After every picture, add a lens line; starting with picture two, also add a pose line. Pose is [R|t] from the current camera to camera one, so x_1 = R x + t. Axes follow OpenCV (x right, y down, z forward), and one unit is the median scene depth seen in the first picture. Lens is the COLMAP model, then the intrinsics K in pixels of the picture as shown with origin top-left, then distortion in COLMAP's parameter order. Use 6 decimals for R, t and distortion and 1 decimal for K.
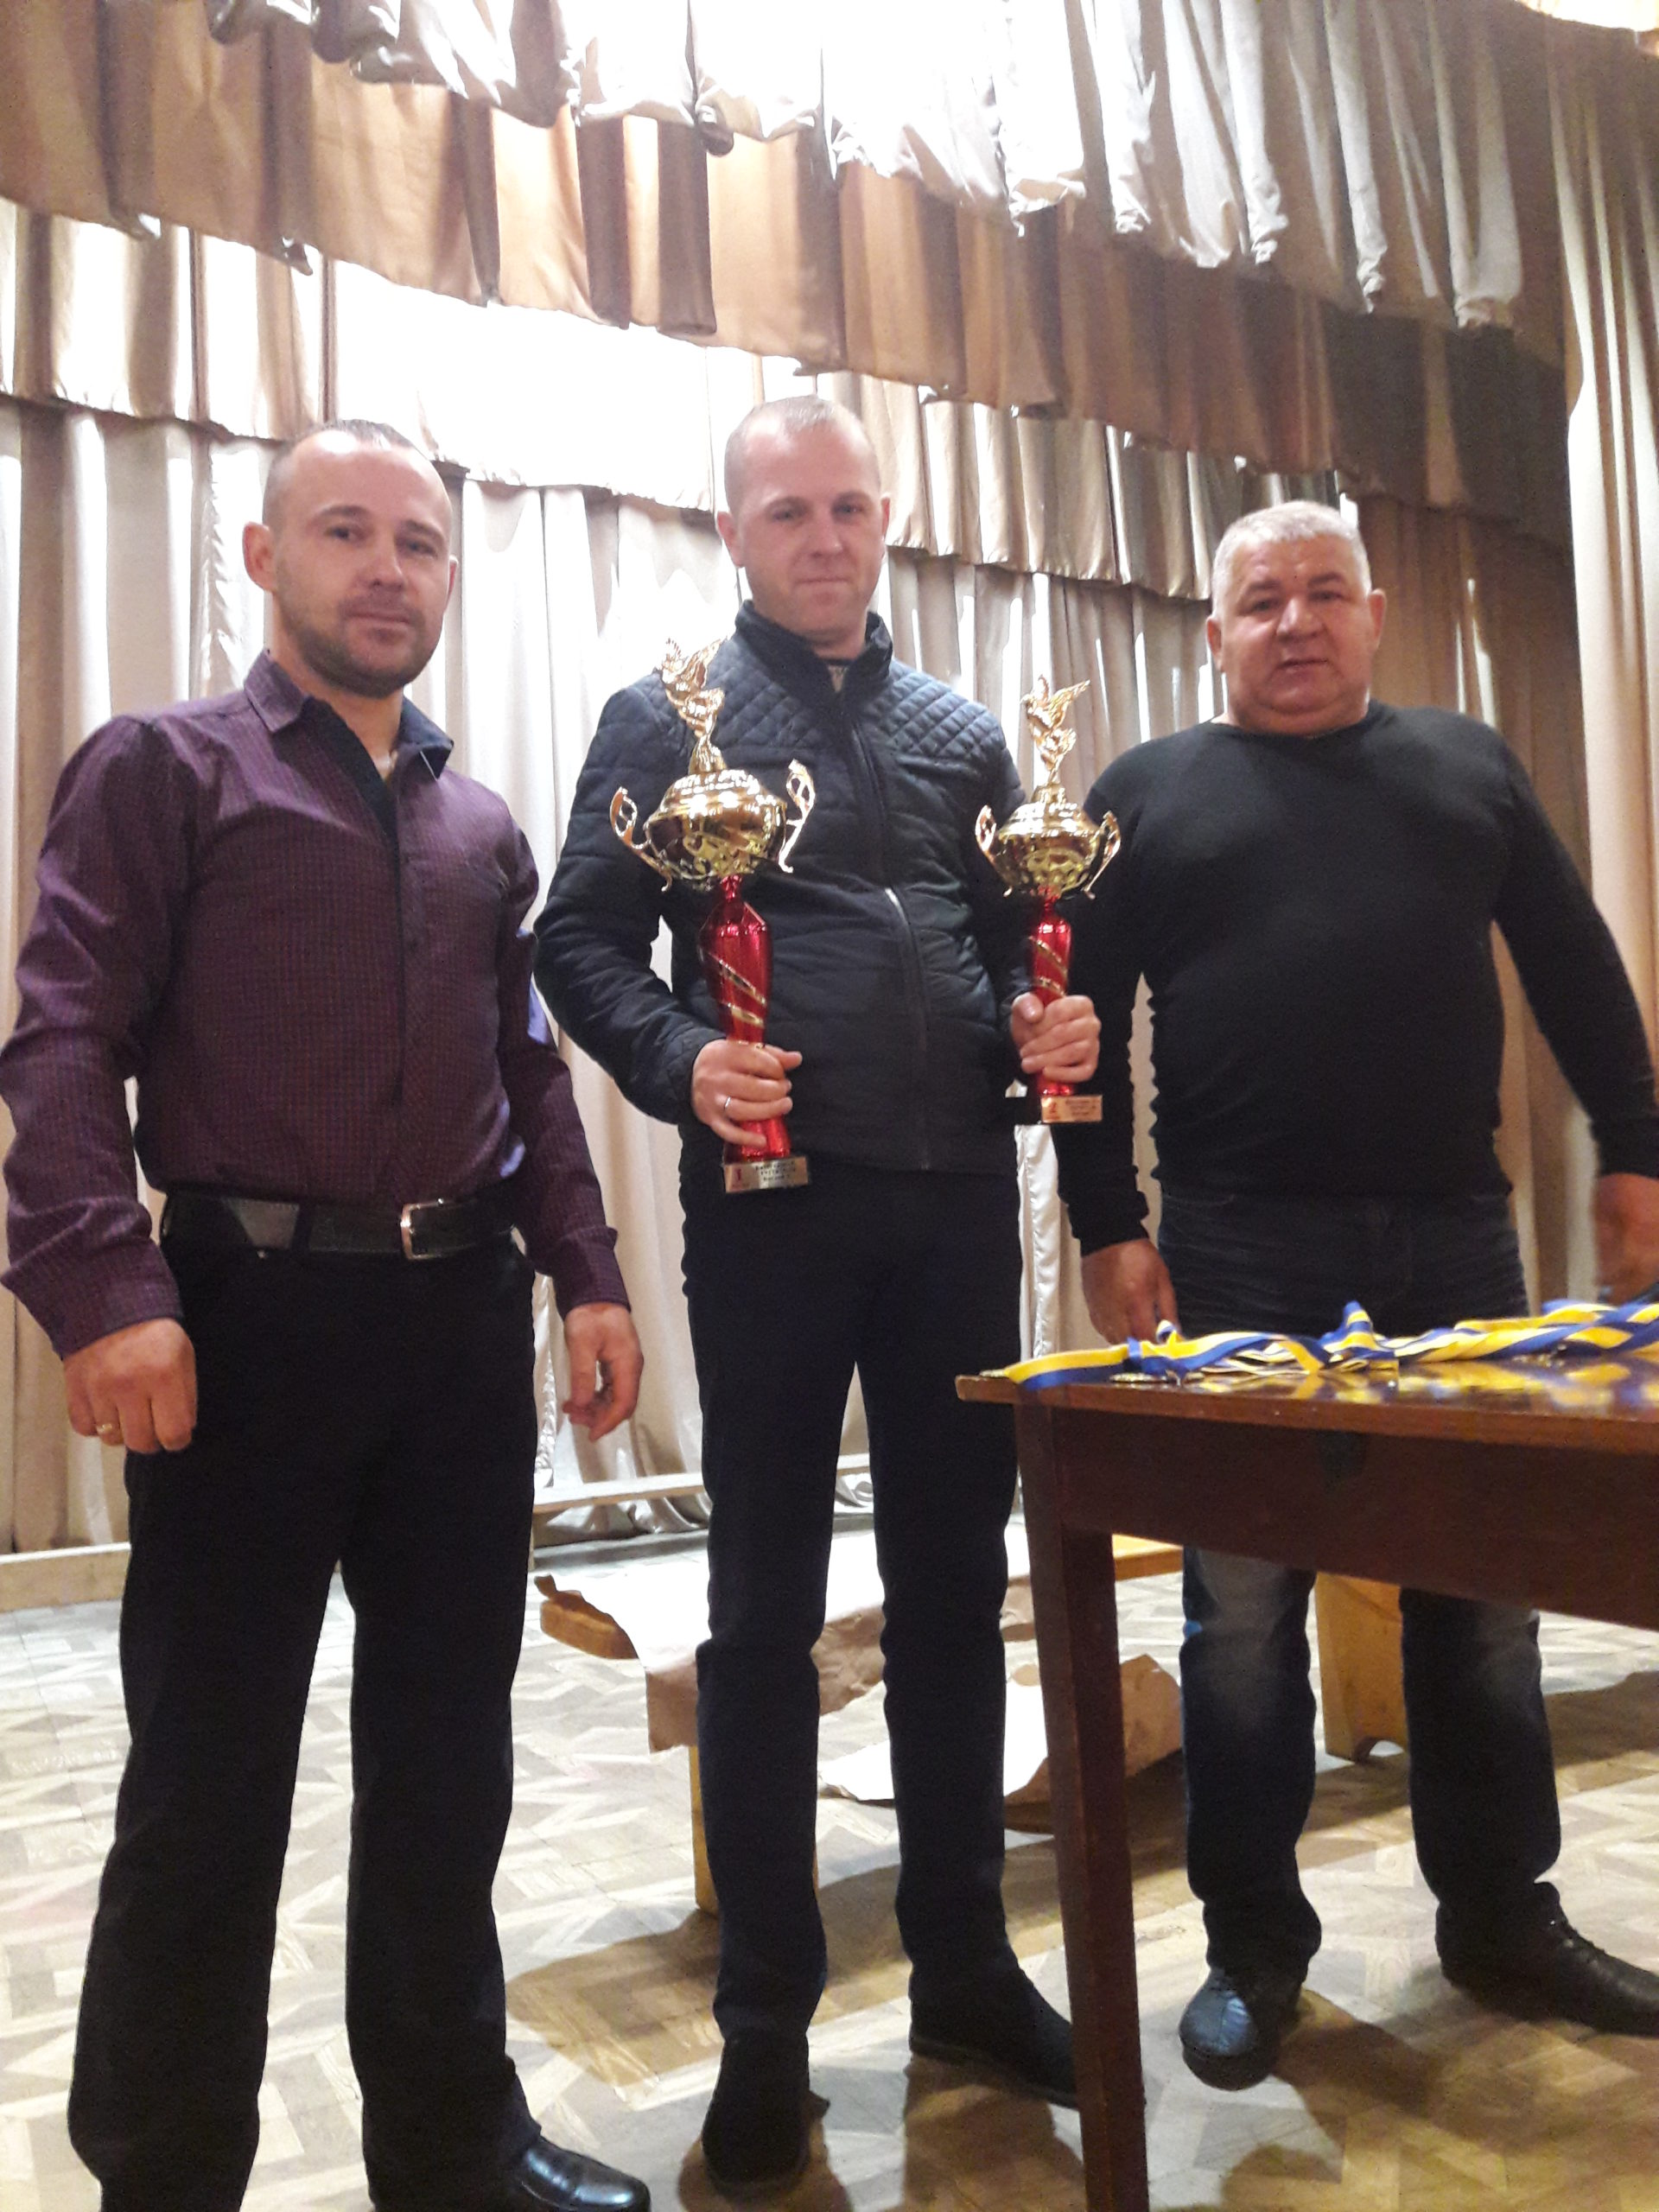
lens RADIAL K [[1812.4, 0, 873.0], [0, 1812.4, 1095.6], [0, 0, 1]] dist [0.032014, -0.053463]
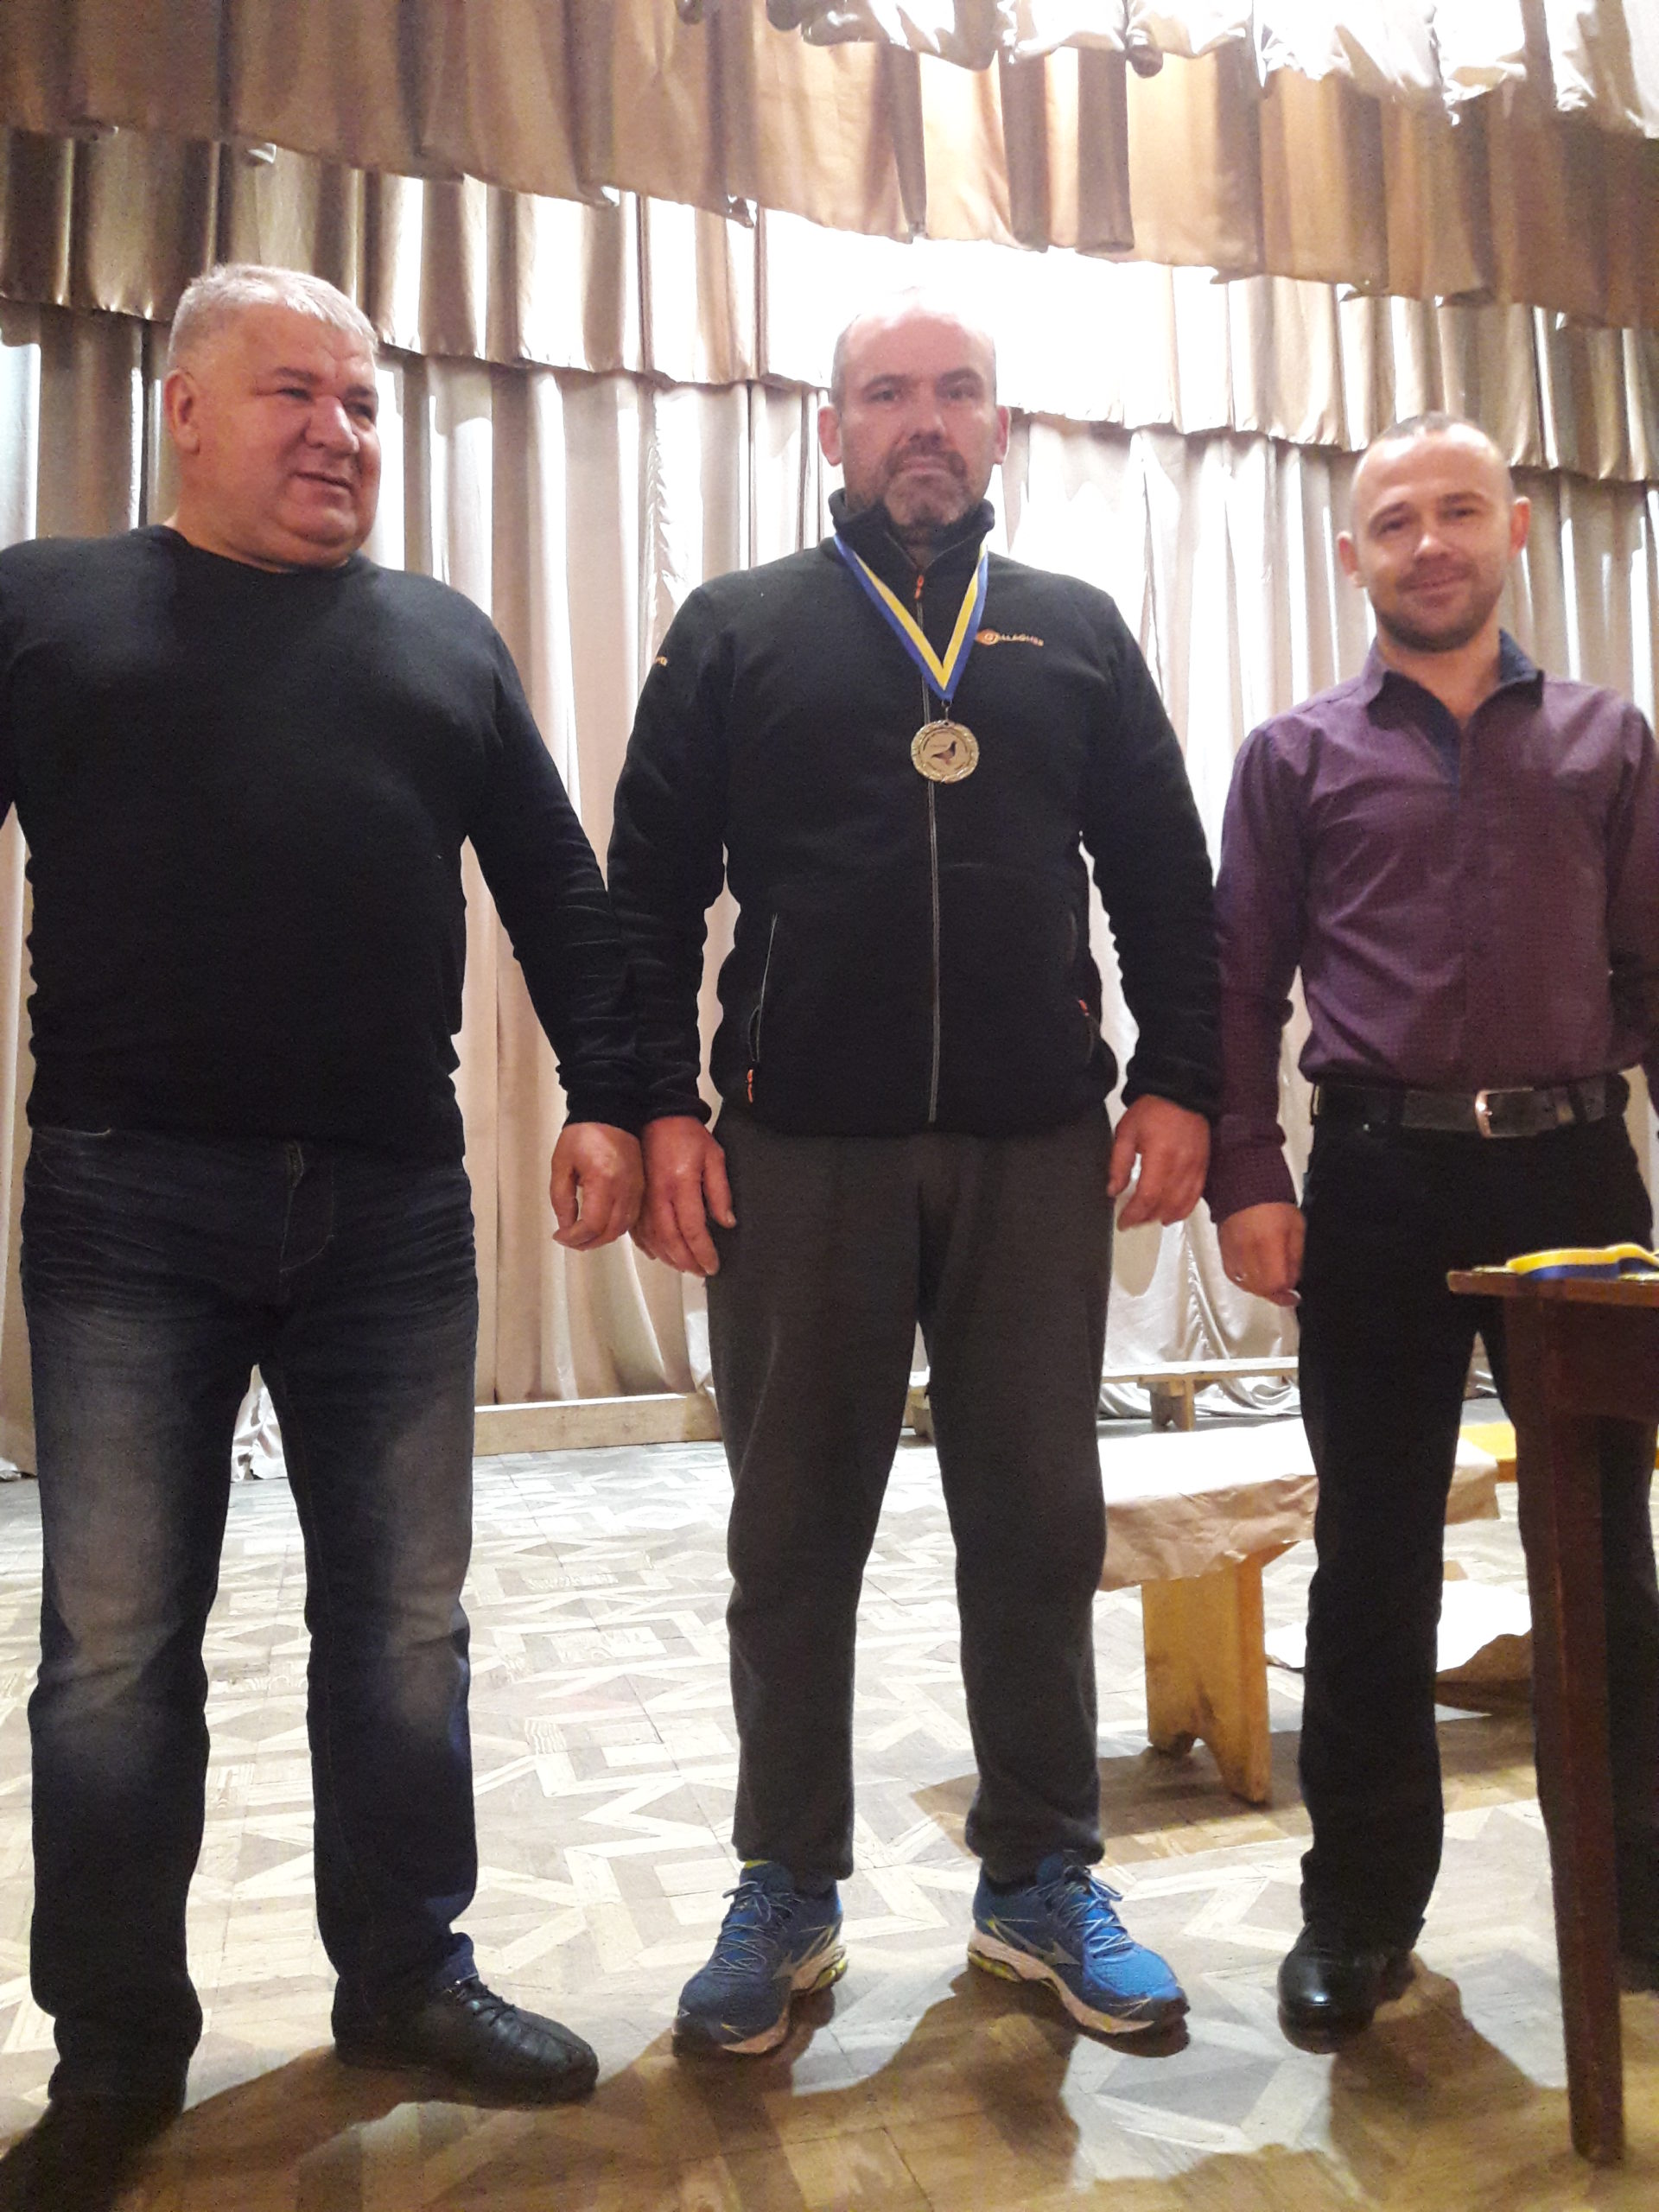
lens RADIAL K [[1812.4, 0, 844.4], [0, 1812.4, 1079.6], [0, 0, 1]] dist [0.032014, -0.053463]
pose [[0.976716, 0.013391, -0.214116, -0.021837], [-0.003423, 0.998896, 0.046856, -0.003964], [0.214507, -0.045032, 0.975684, -0.046068]]
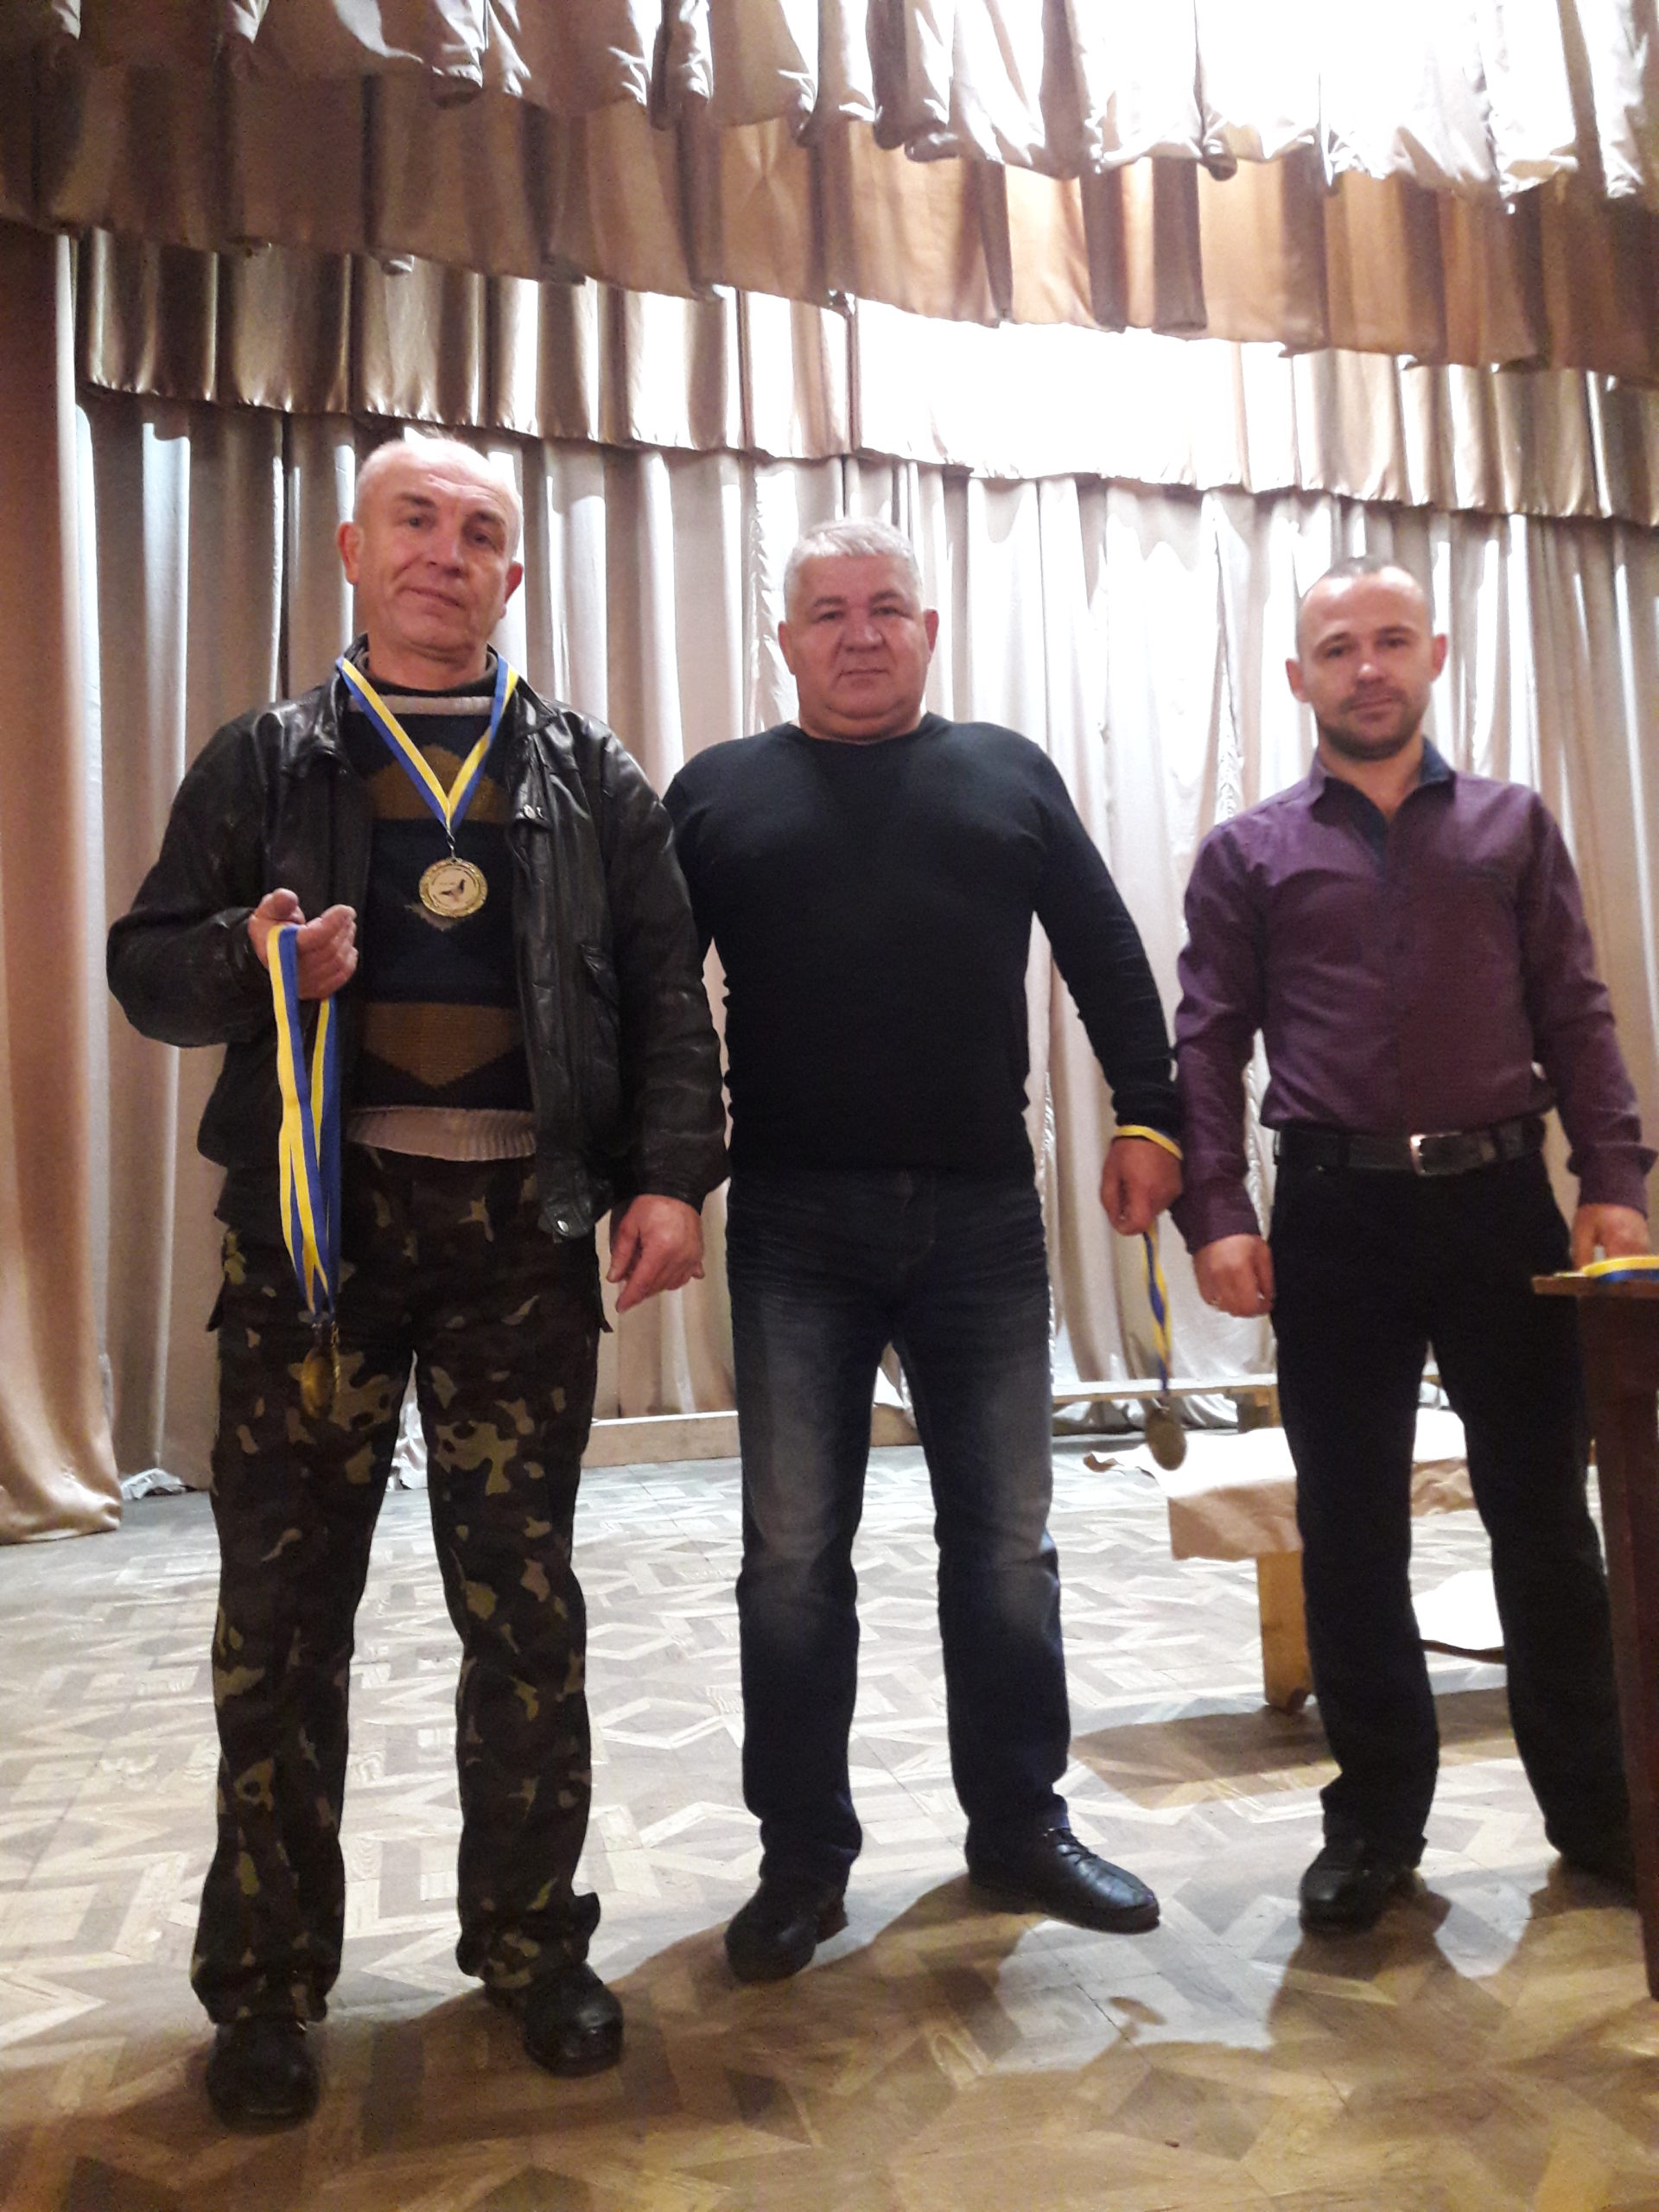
lens RADIAL K [[1812.4, 0, 859.1], [0, 1812.4, 1088.5], [0, 0, 1]] dist [0.032014, -0.053463]
pose [[0.971705, -0.001151, -0.236193, -0.034300], [0.010435, 0.999221, 0.038062, -0.011723], [0.235965, -0.039450, 0.970960, -0.121683]]
